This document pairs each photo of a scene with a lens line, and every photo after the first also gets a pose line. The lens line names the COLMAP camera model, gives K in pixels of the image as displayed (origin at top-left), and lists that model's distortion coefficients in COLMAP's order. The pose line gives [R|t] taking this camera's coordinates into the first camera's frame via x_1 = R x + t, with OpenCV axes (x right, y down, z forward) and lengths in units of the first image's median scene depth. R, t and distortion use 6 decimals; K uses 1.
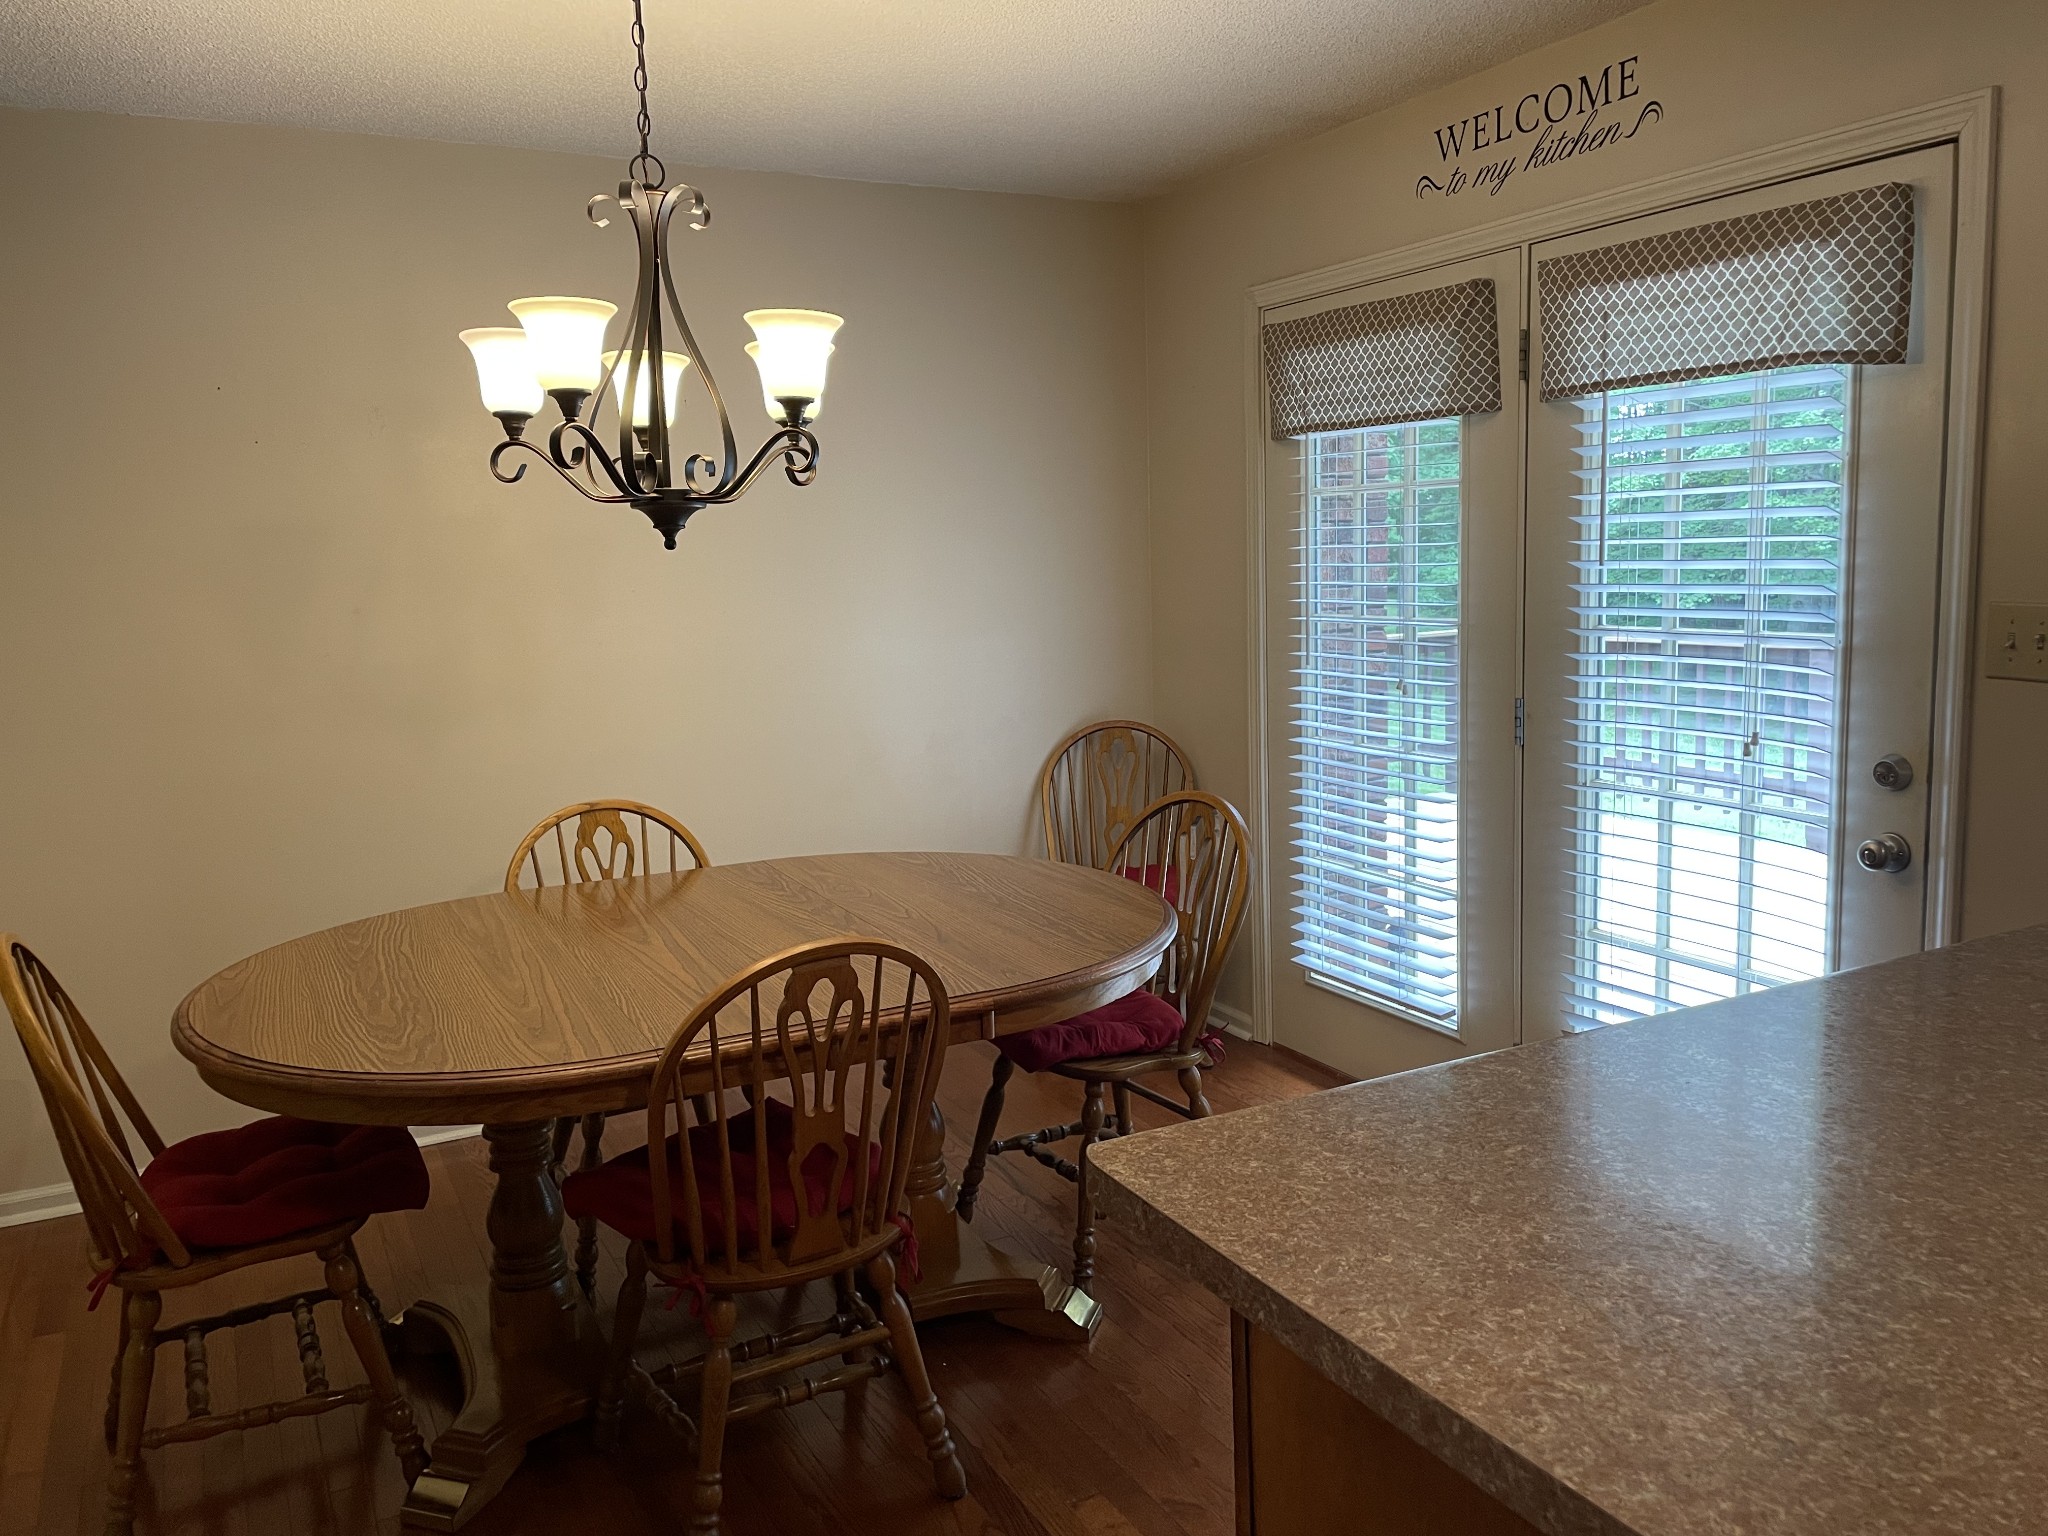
lens RADIAL K [[1623.8, 0, 1024.0], [0, 1623.8, 768.0], [0, 0, 1]] dist [0.009331, 0.002559]
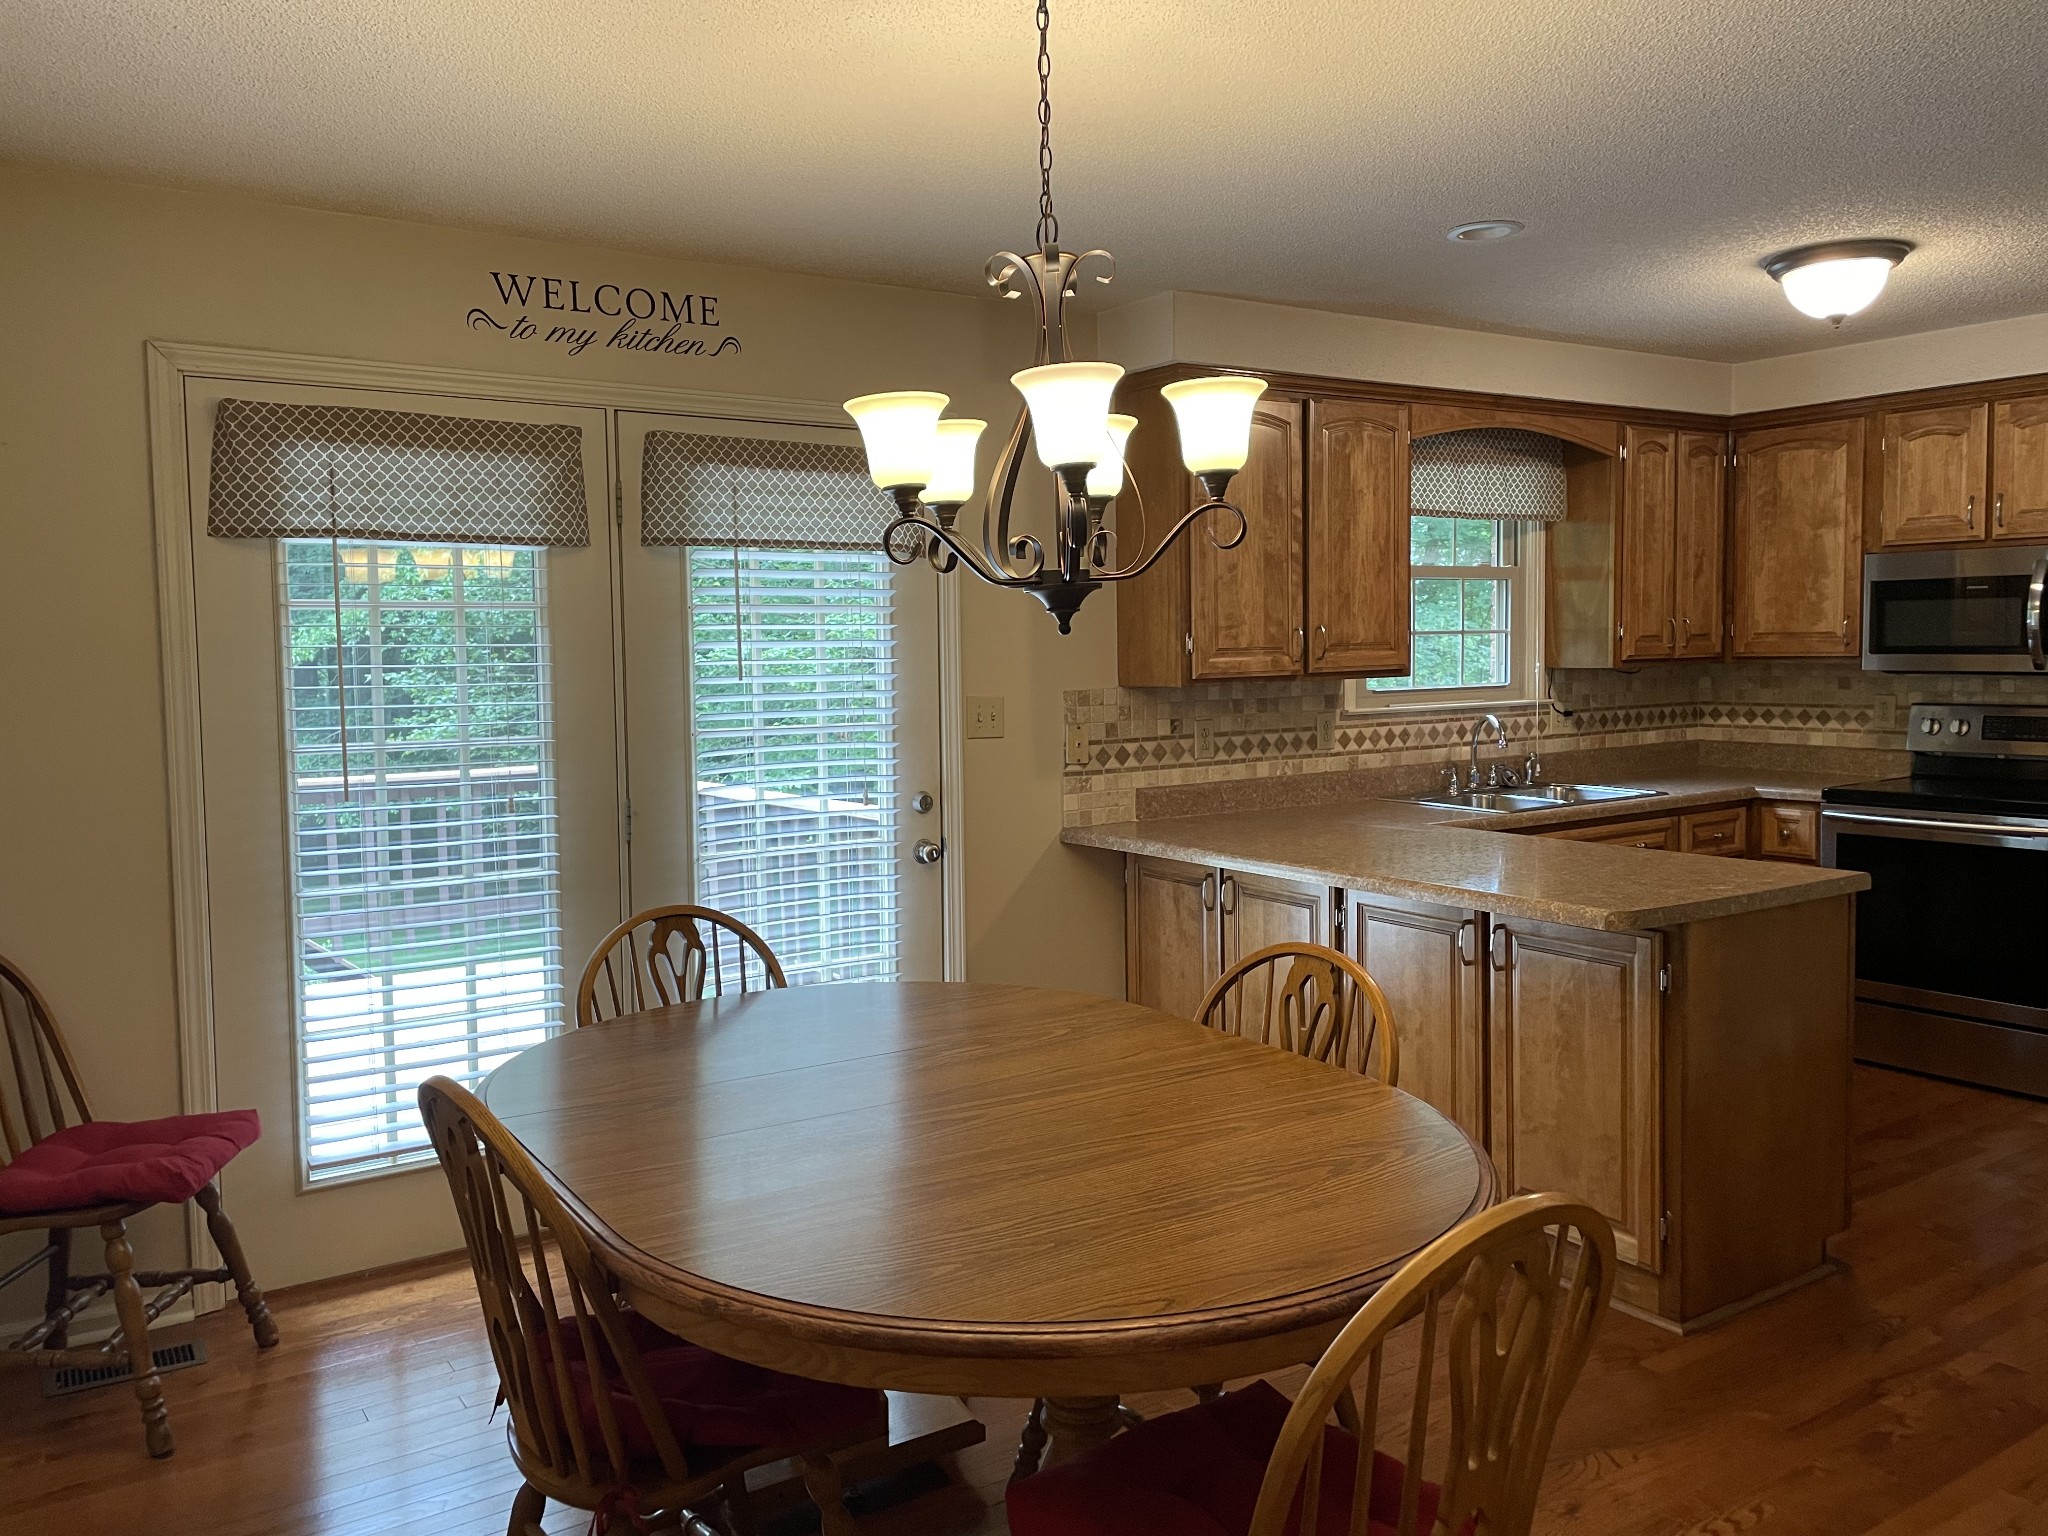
lens RADIAL K [[1623.8, 0, 1024.0], [0, 1623.8, 768.0], [0, 0, 1]] dist [0.009331, 0.002559]
pose [[-0.155013, -0.035994, 0.987257, -0.870869], [0.153008, 0.986403, 0.059988, -0.091440], [-0.975992, 0.160357, -0.147398, 0.903420]]
